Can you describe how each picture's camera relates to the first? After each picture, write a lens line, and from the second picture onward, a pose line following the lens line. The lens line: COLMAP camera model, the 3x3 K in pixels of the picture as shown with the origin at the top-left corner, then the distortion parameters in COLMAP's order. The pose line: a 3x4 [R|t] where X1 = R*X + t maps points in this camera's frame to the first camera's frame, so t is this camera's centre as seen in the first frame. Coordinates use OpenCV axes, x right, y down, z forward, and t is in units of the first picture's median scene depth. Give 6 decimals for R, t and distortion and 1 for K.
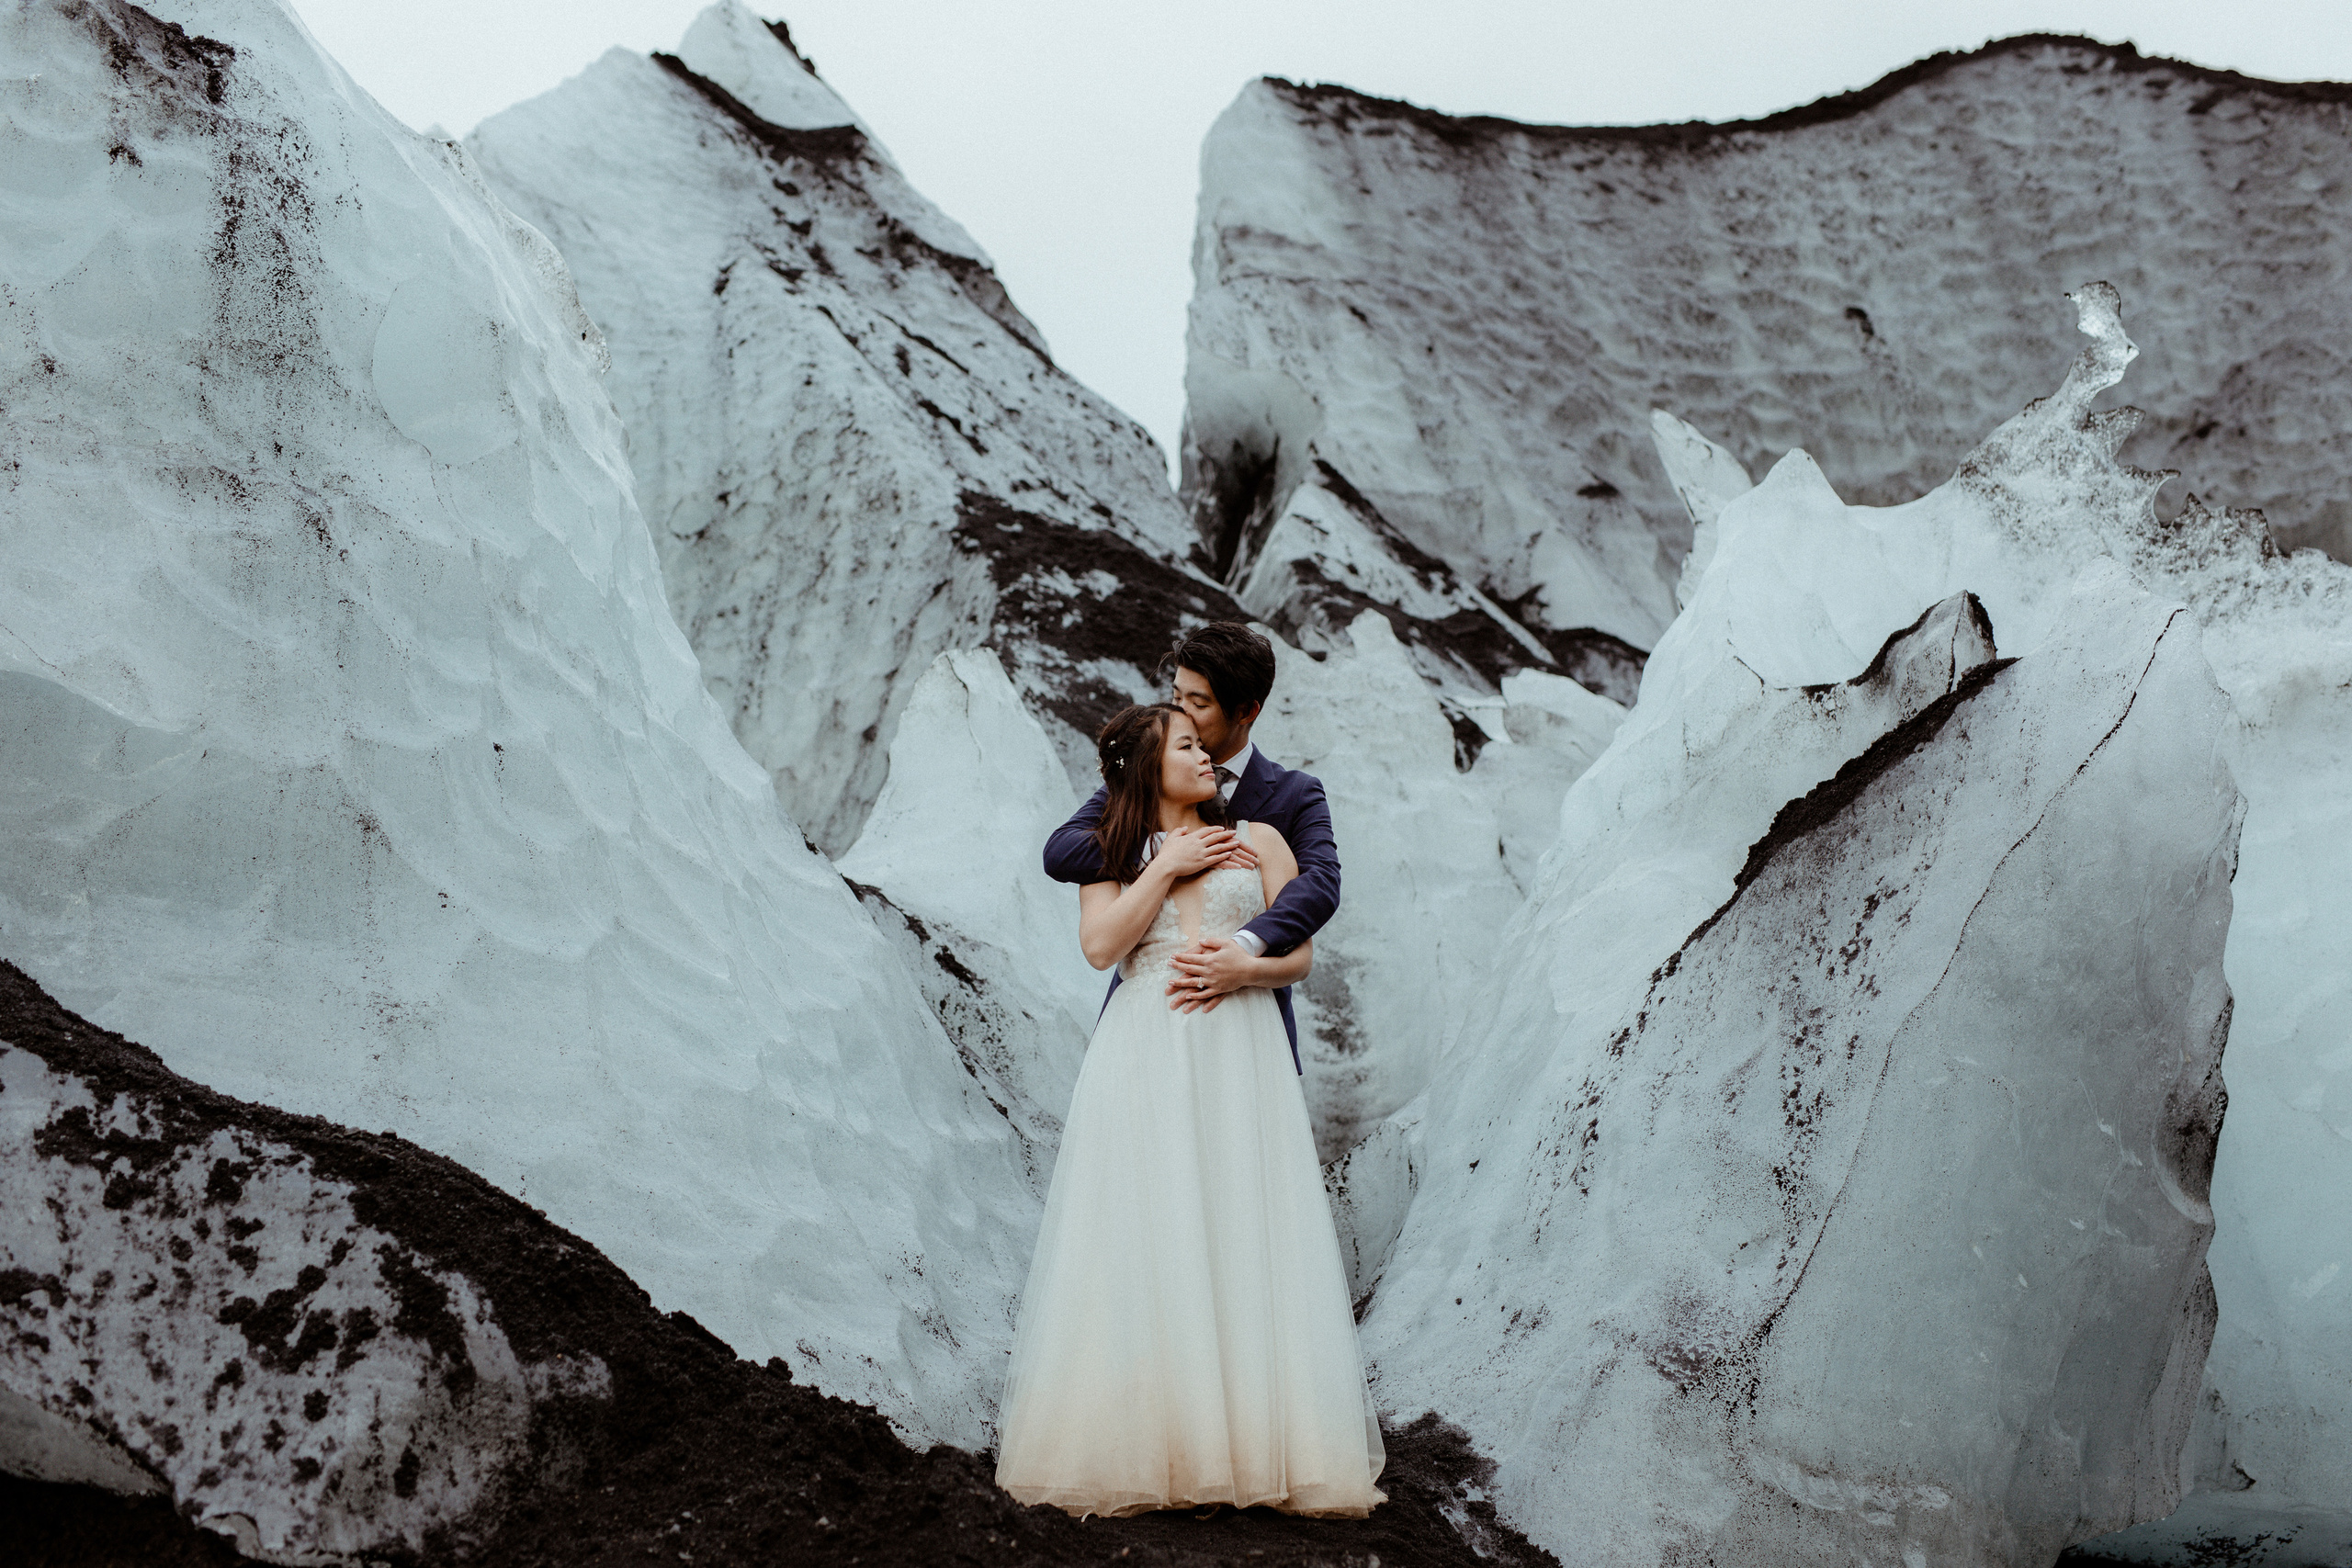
lens RADIAL K [[3278.0, 0, 1181.5], [0, 3278.0, 793.4], [0, 0, 1]] dist [-0.004204, 0.035464]
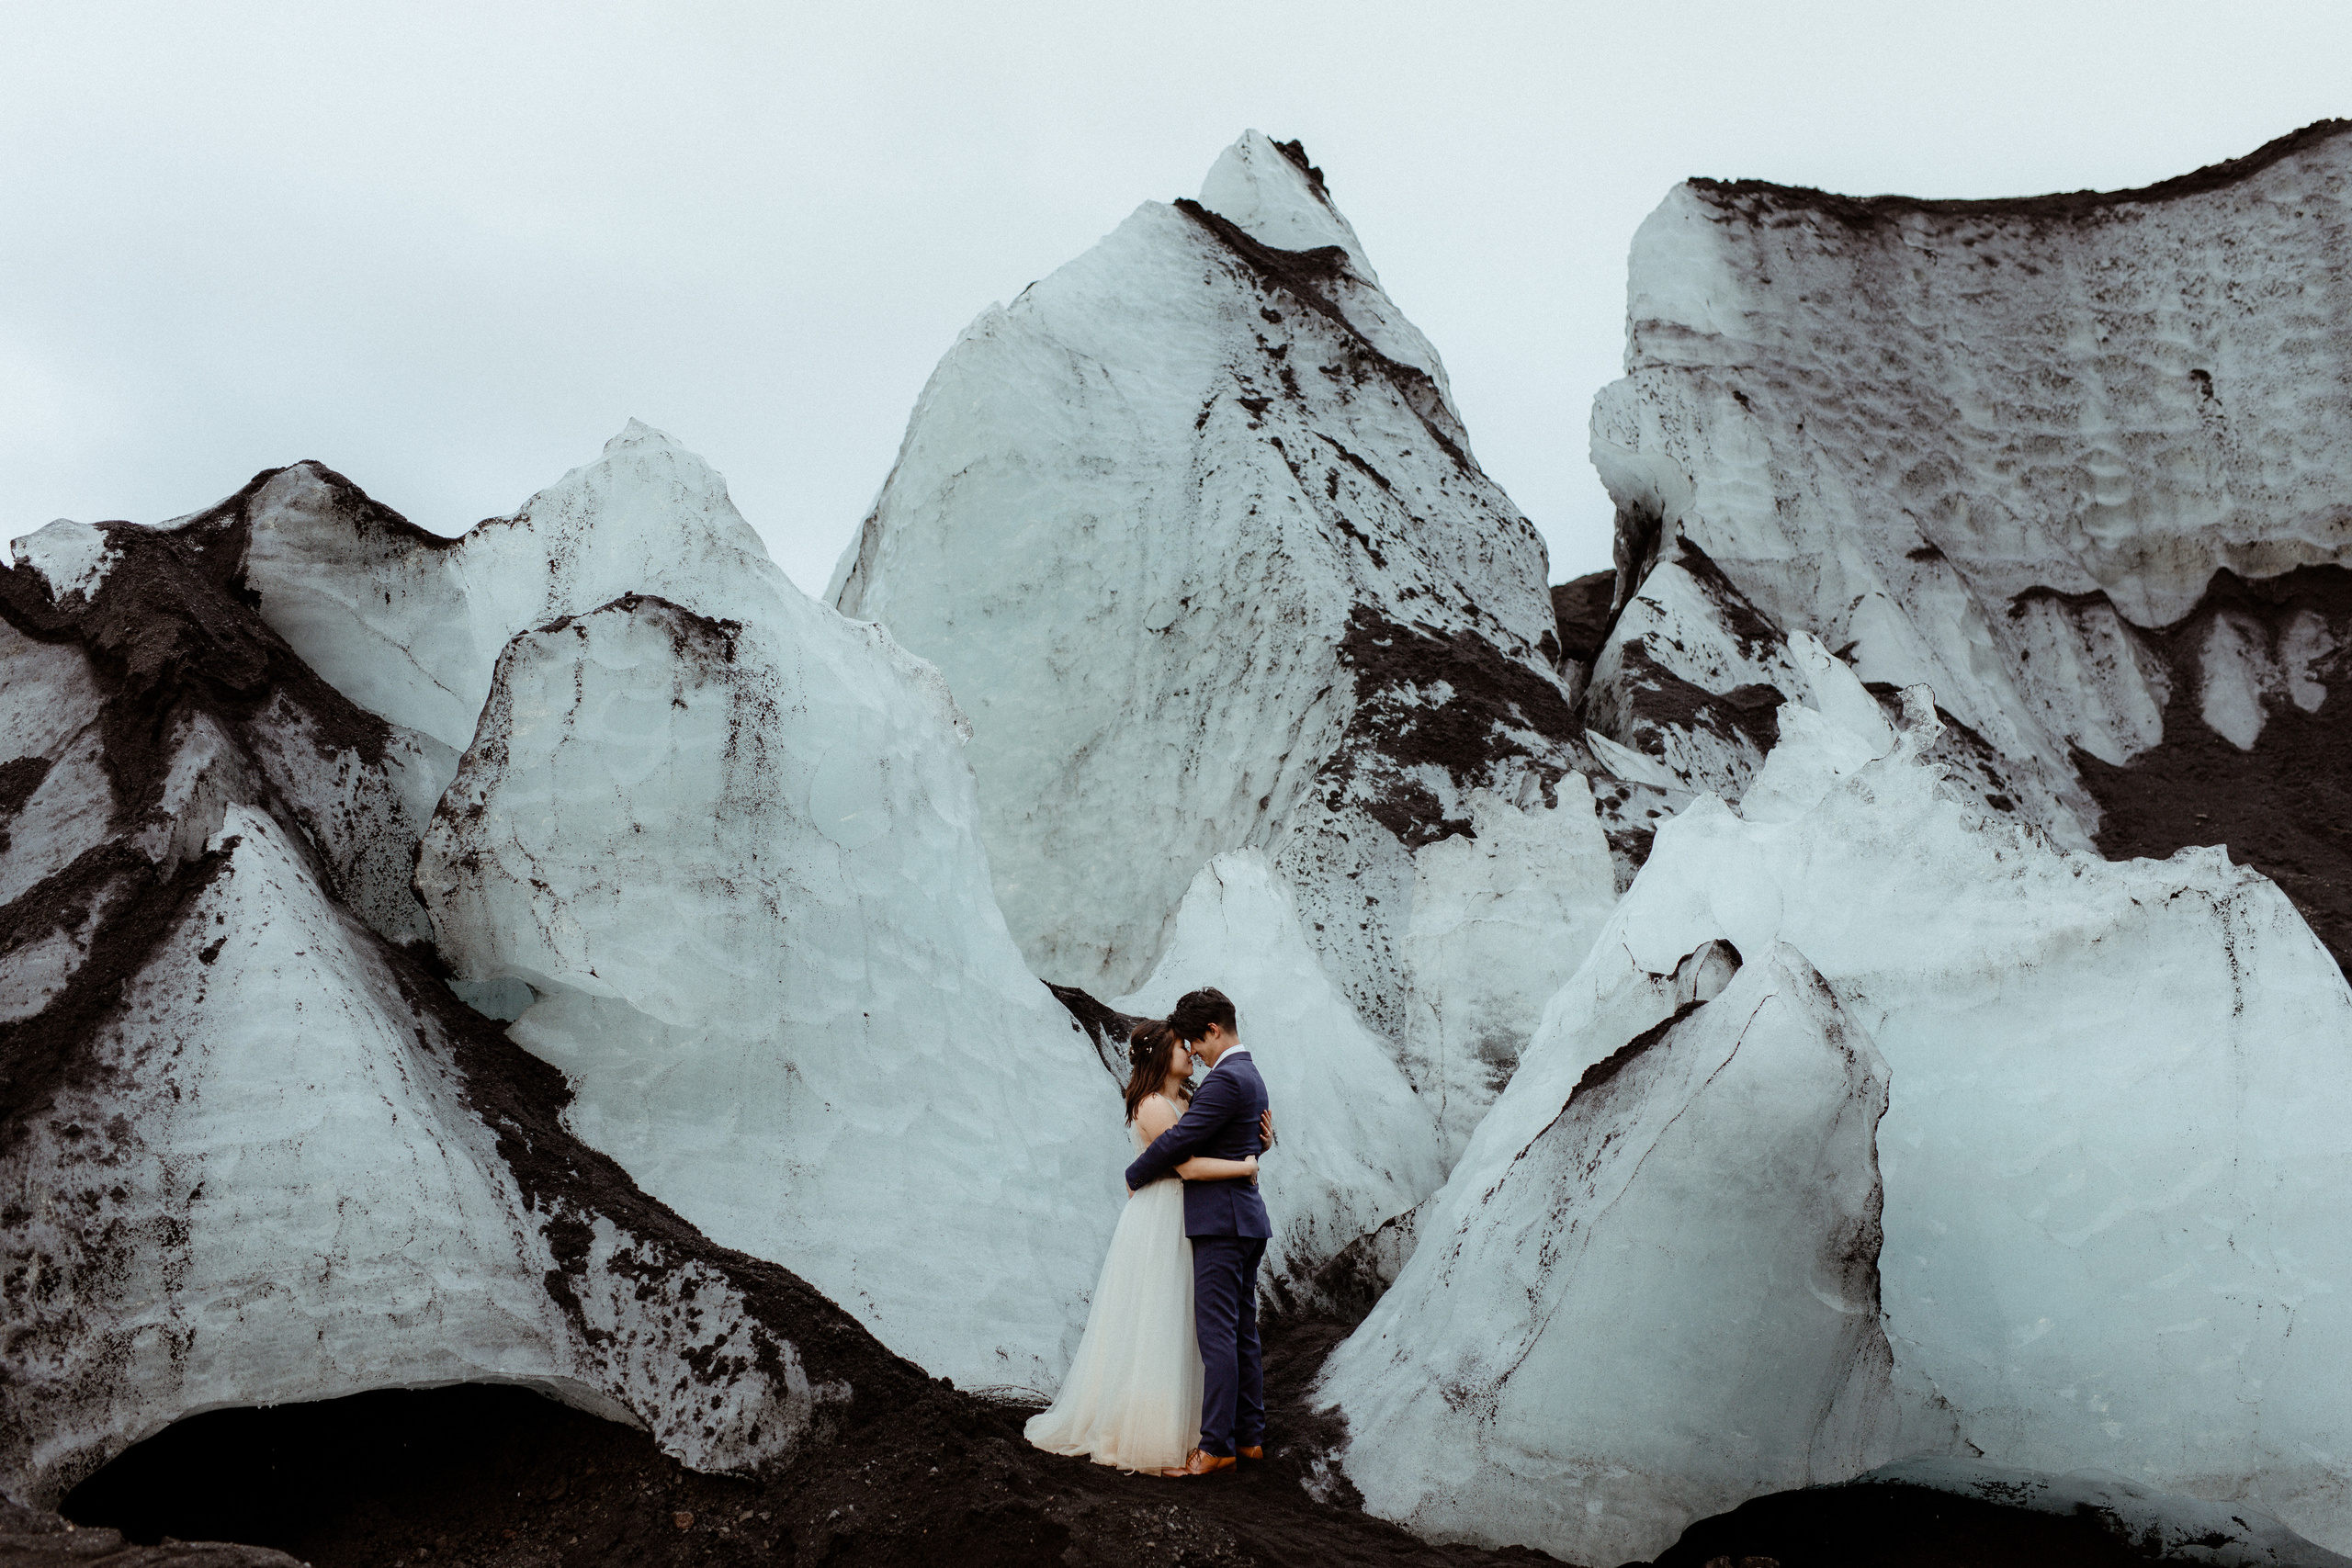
lens RADIAL K [[3296.0, 0, 1176.0], [0, 3296.0, 784.0], [0, 0, 1]] dist [-0.004555, 0.016538]
pose [[0.974982, 0.041160, -0.218439, 0.158184], [-0.022668, 0.995994, 0.086494, -0.133229], [0.221124, -0.079379, 0.972010, -0.334553]]
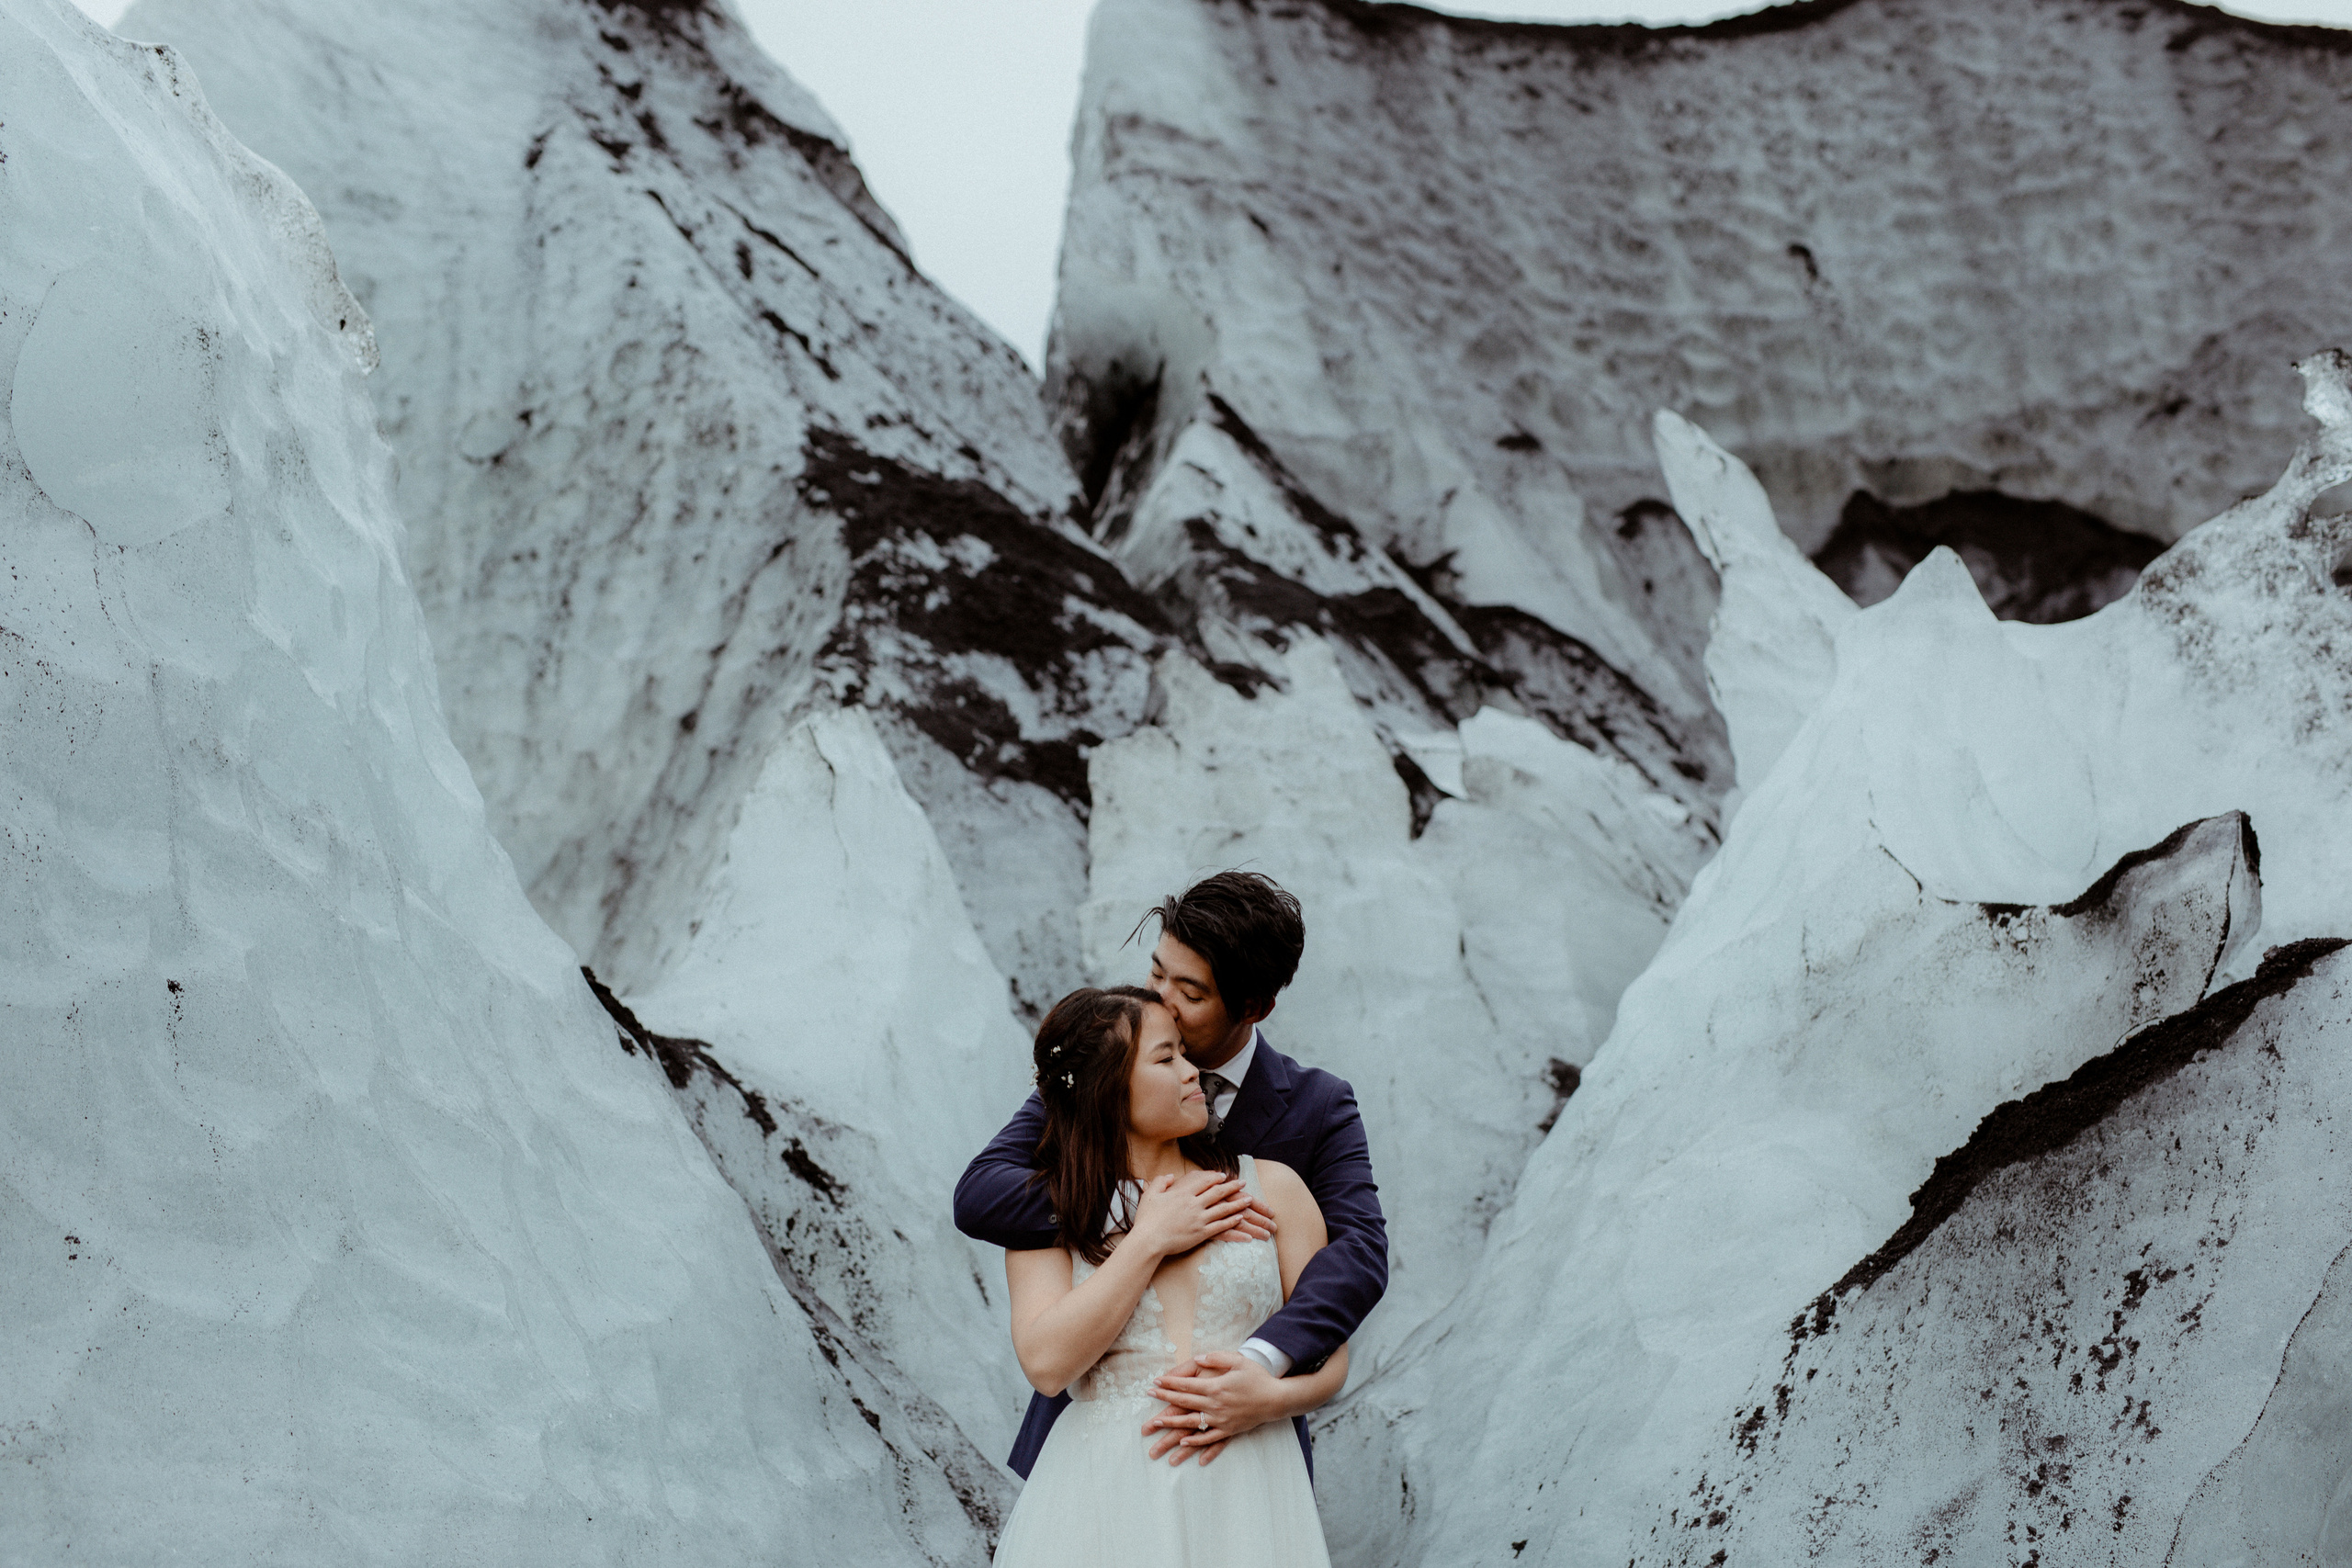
lens RADIAL K [[3314.5, 0, 1195.5], [0, 3314.5, 783.5], [0, 0, 1]] dist [0.001357, 0.005348]
pose [[0.996426, 0.051101, 0.067261, -0.020059], [-0.053964, 0.997682, 0.041460, -0.040571], [-0.064987, -0.044942, 0.996874, 0.131089]]
